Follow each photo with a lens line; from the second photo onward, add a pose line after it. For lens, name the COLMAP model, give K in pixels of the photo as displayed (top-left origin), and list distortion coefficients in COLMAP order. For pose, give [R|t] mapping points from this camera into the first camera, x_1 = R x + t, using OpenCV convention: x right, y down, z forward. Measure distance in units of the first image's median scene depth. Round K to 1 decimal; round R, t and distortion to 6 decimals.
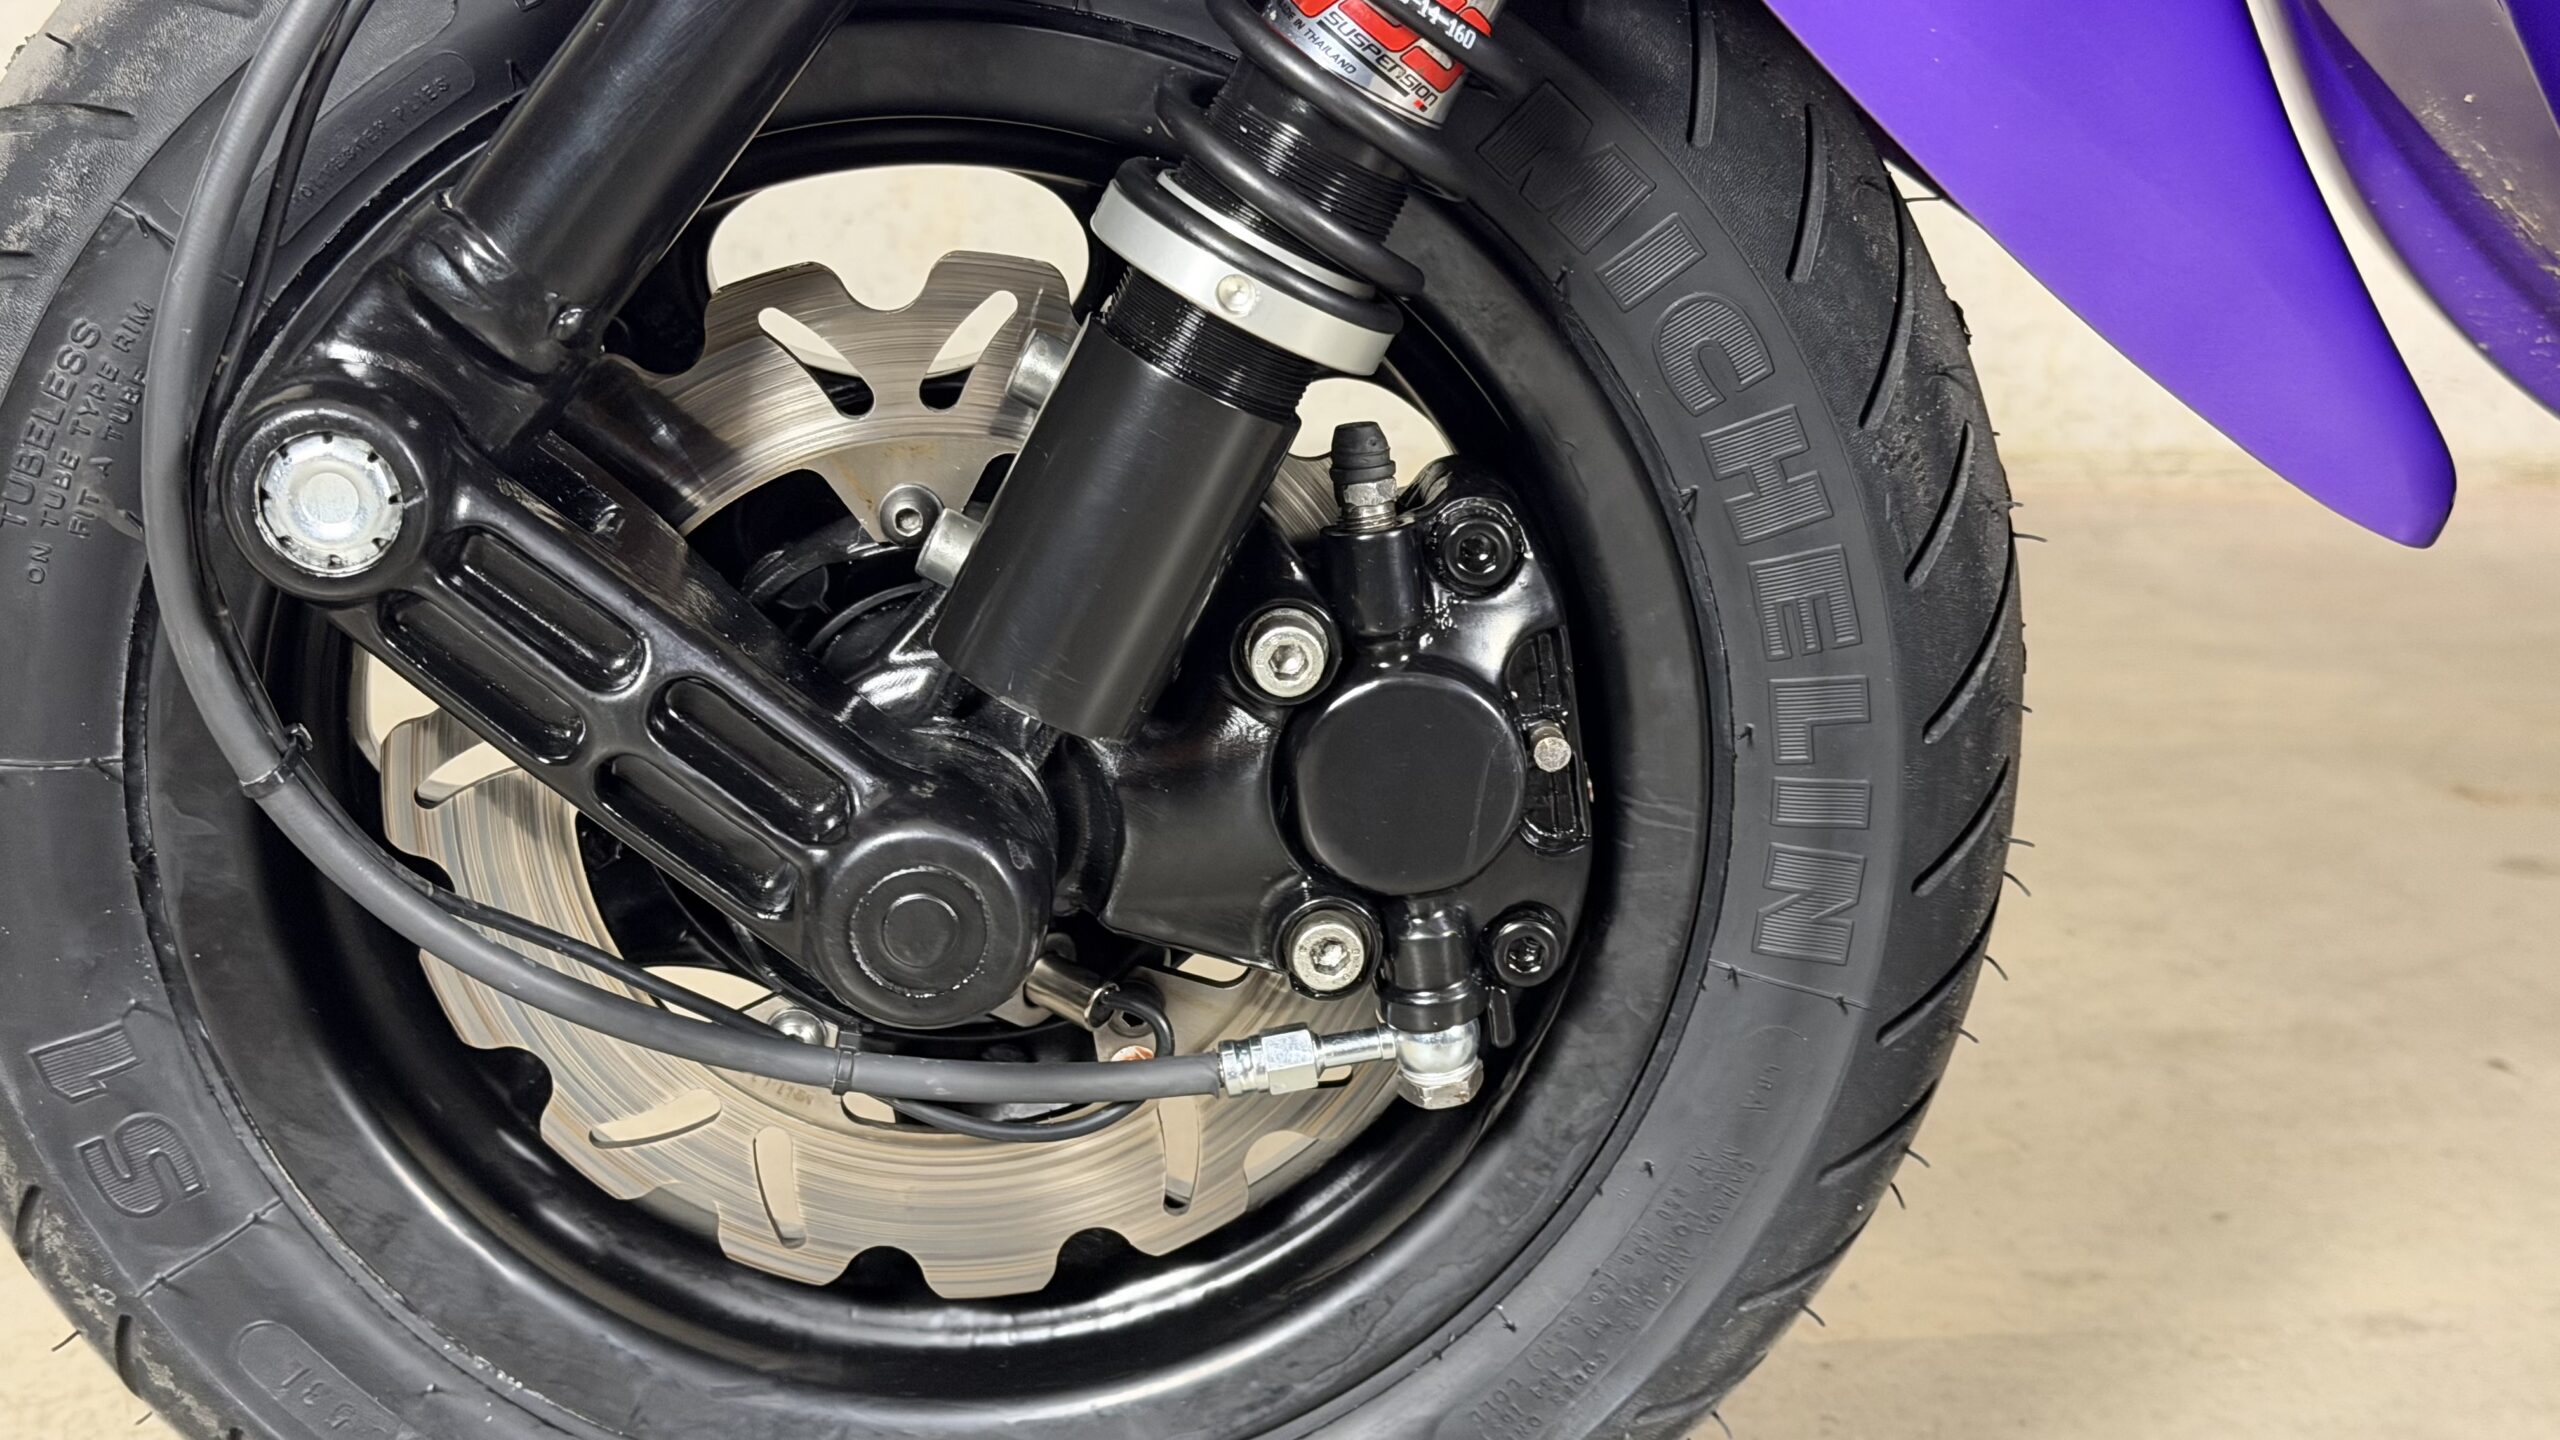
lens RADIAL K [[3641.9, 0, 1269.4], [0, 3641.9, 793.2], [0, 0, 1]] dist [0.097532, 0.000000]
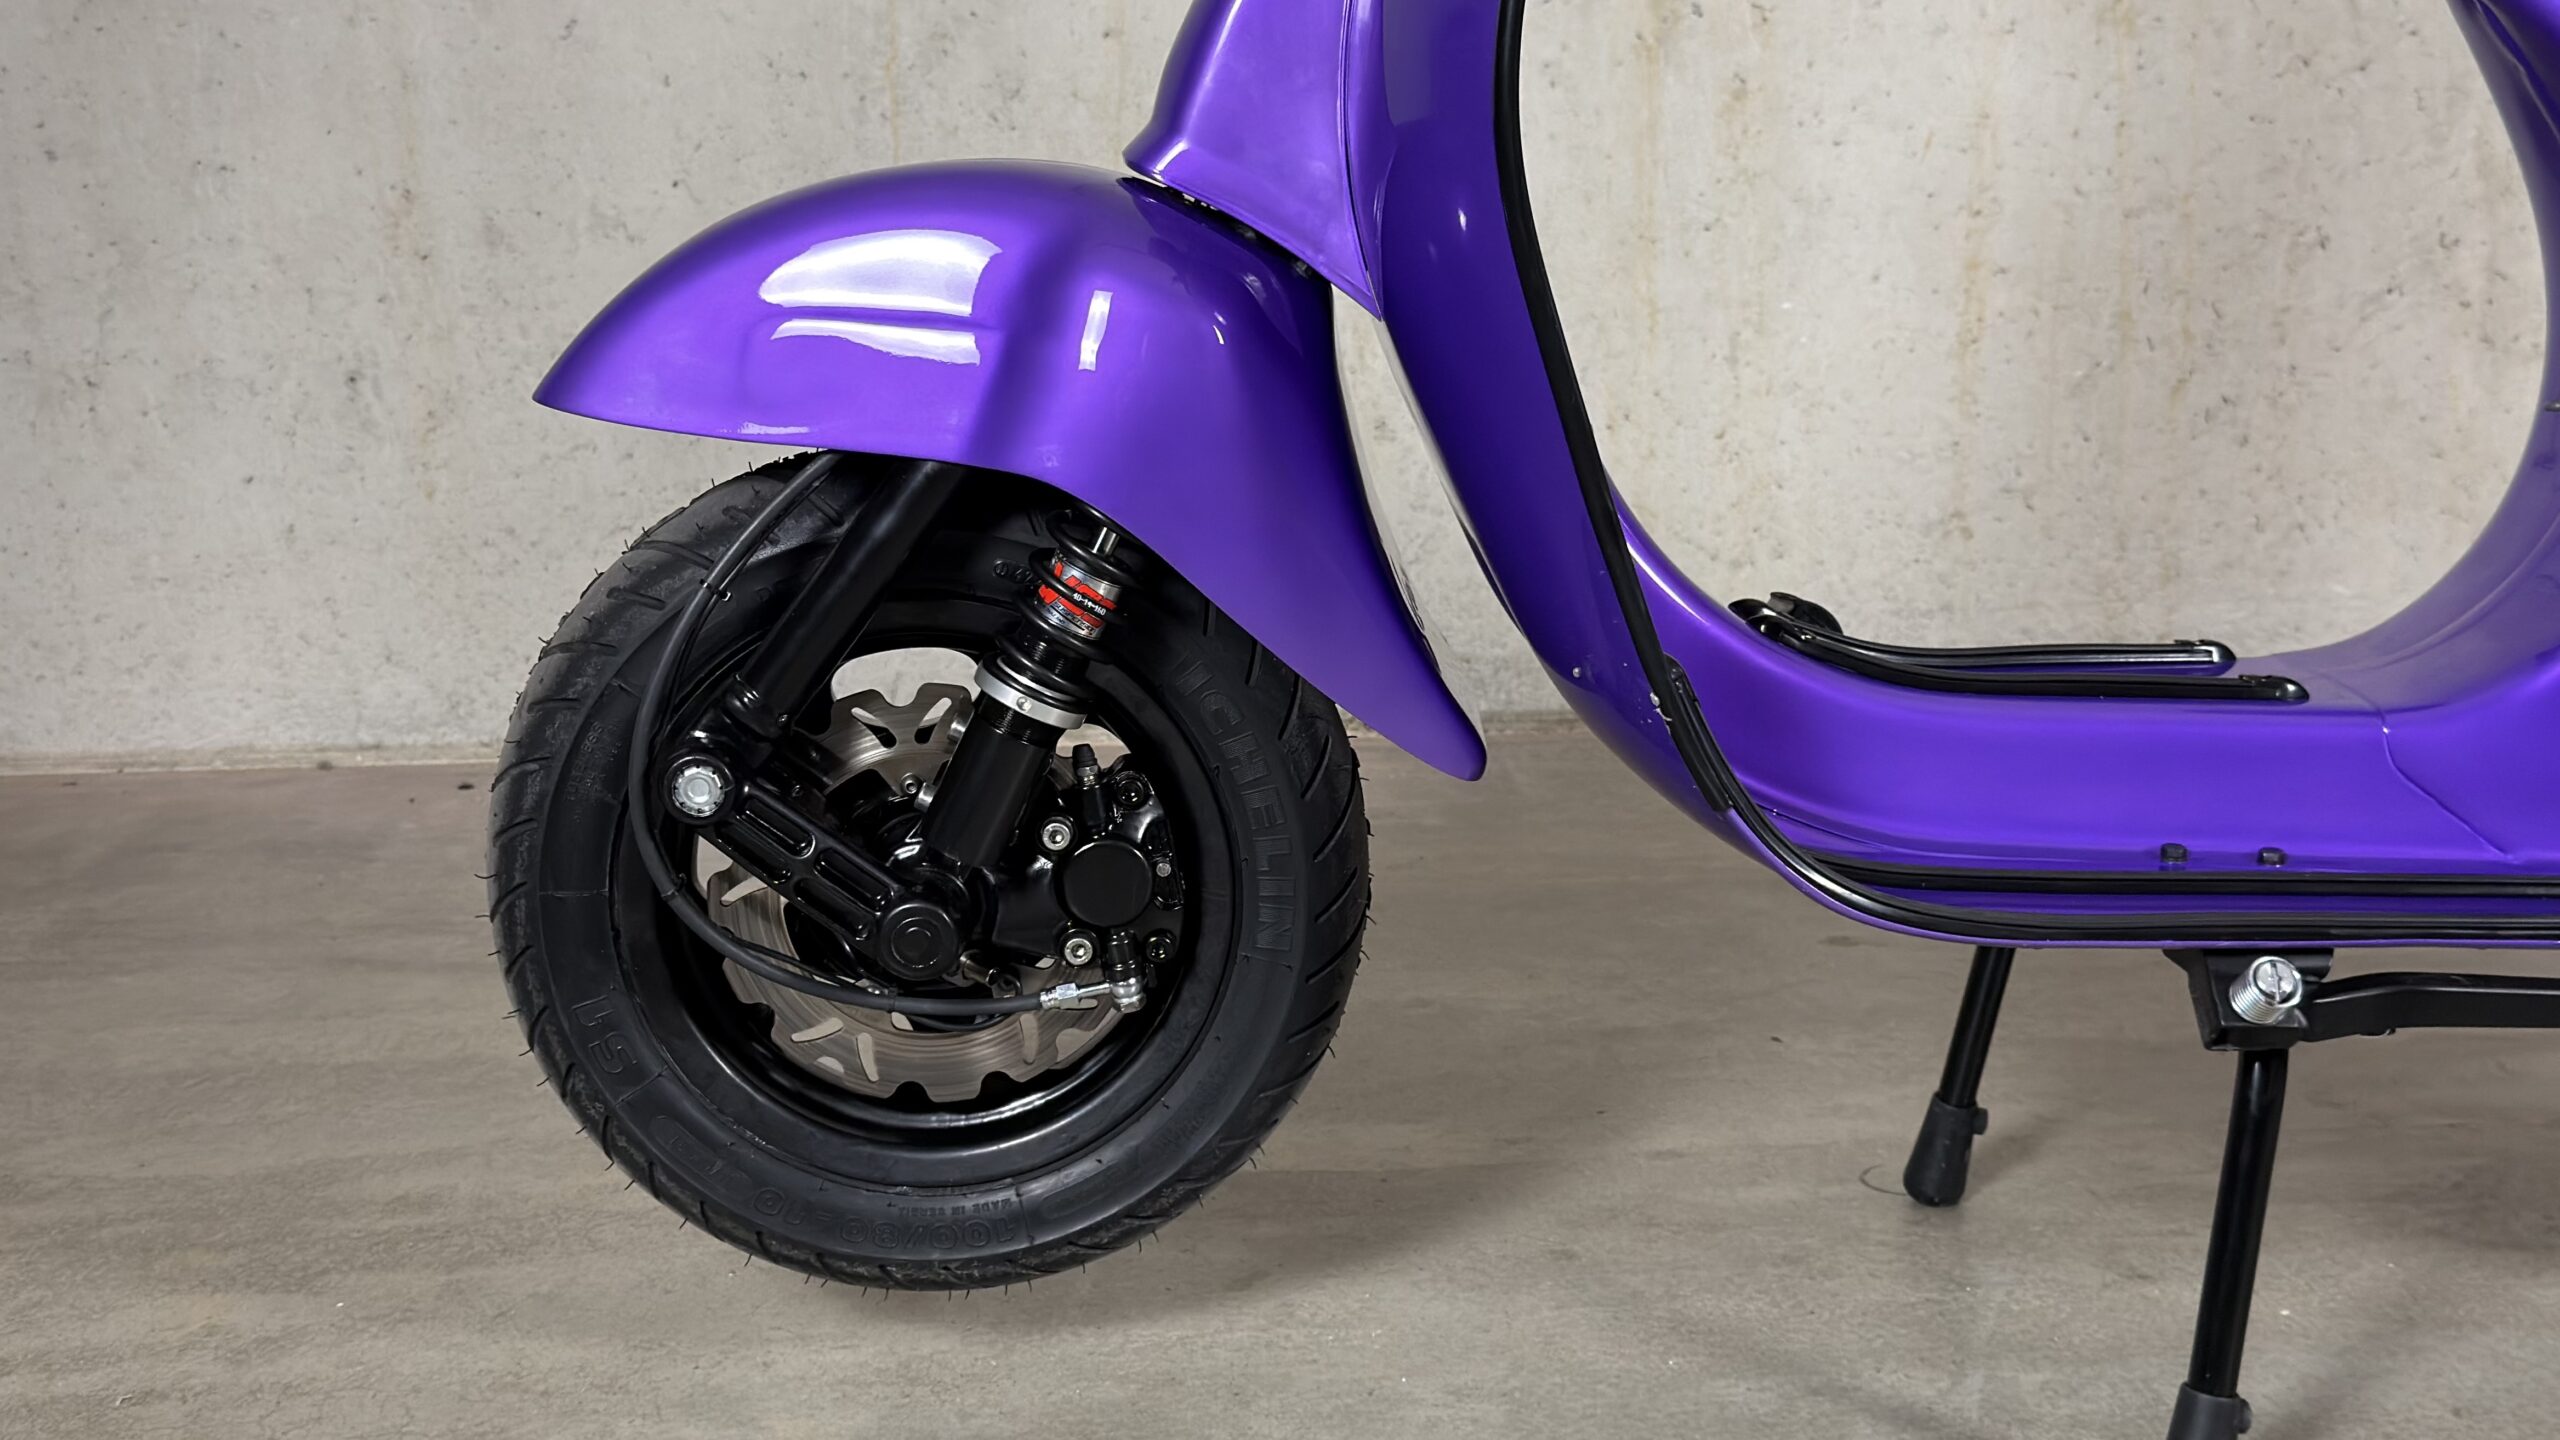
lens RADIAL K [[3127.4, 0, 1248.3], [0, 3127.4, 751.2], [0, 0, 1]] dist [0.106306, 0.000000]
pose [[0.999418, -0.032508, -0.010368, 0.159713], [0.031660, 0.996791, -0.073521, 0.068588], [0.012724, 0.073149, 0.997240, -1.182541]]
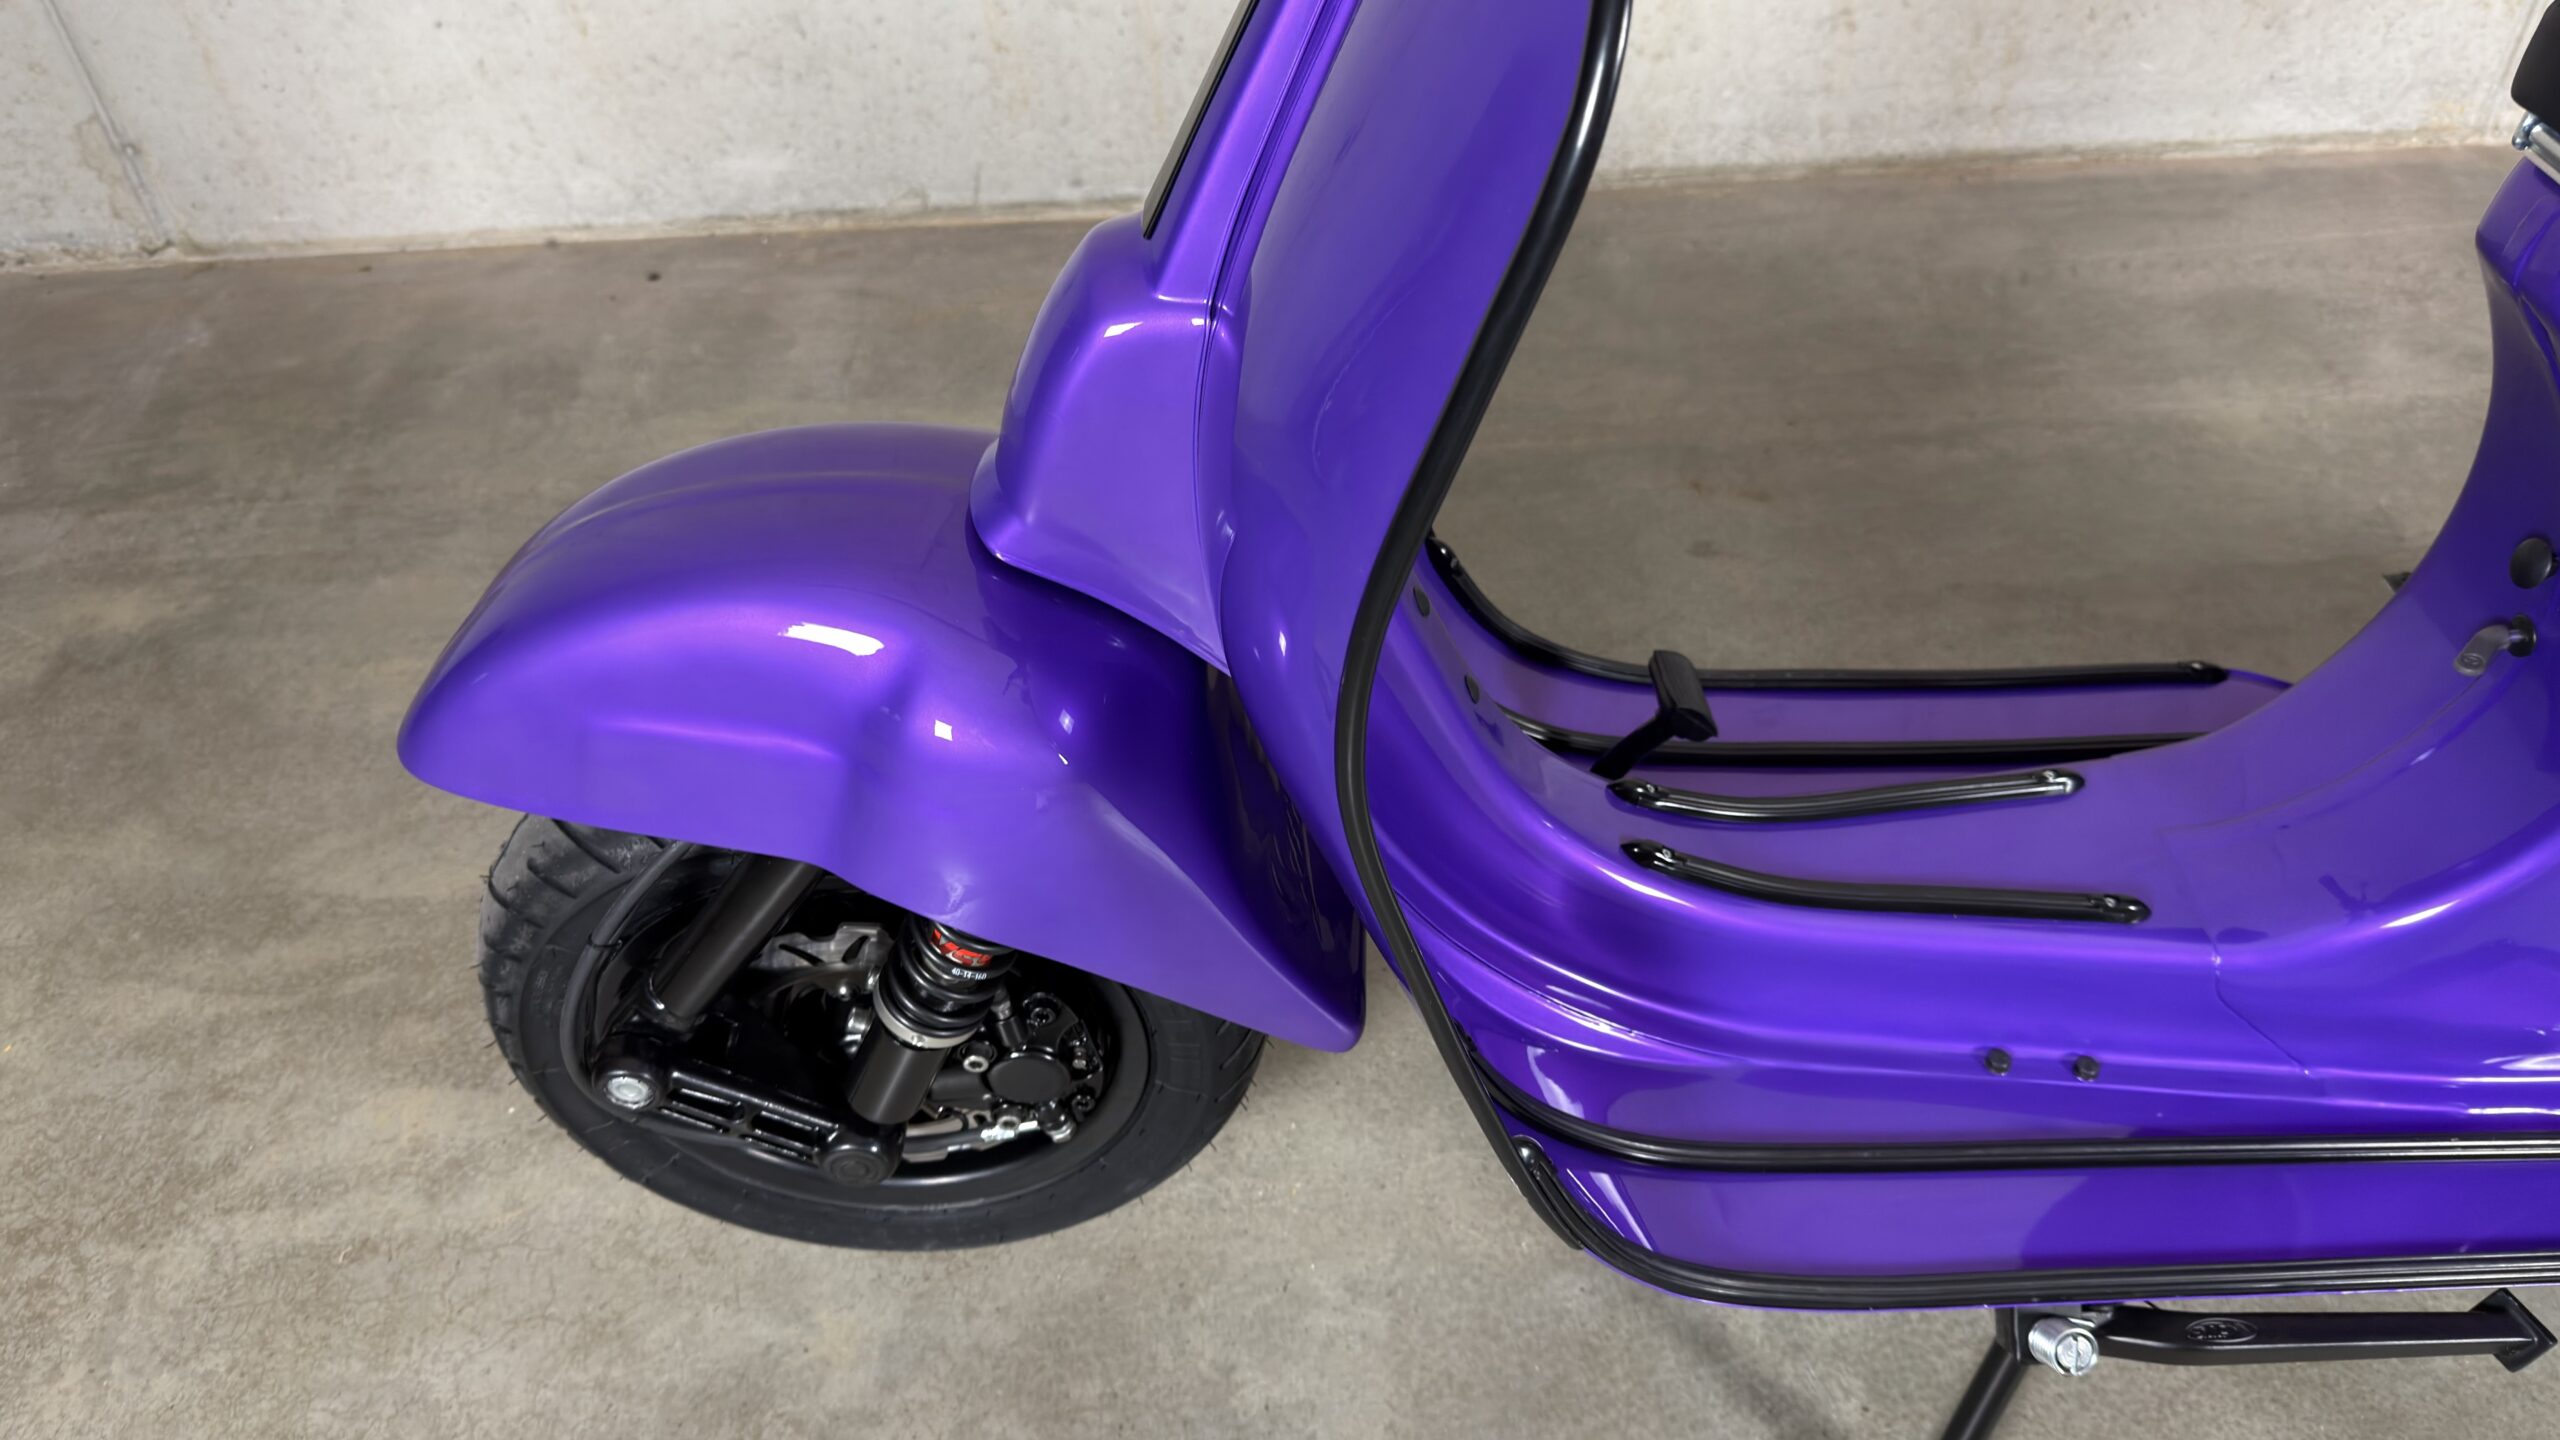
lens RADIAL K [[1830.9, 0, 1281.7], [0, 1830.9, 747.6], [0, 0, 1]] dist [0.018365, -0.029332]
pose [[0.997896, -0.025620, -0.059553, 0.321857], [0.049237, 0.897089, 0.439097, -0.837527], [0.042175, -0.441106, 0.896464, -0.167868]]
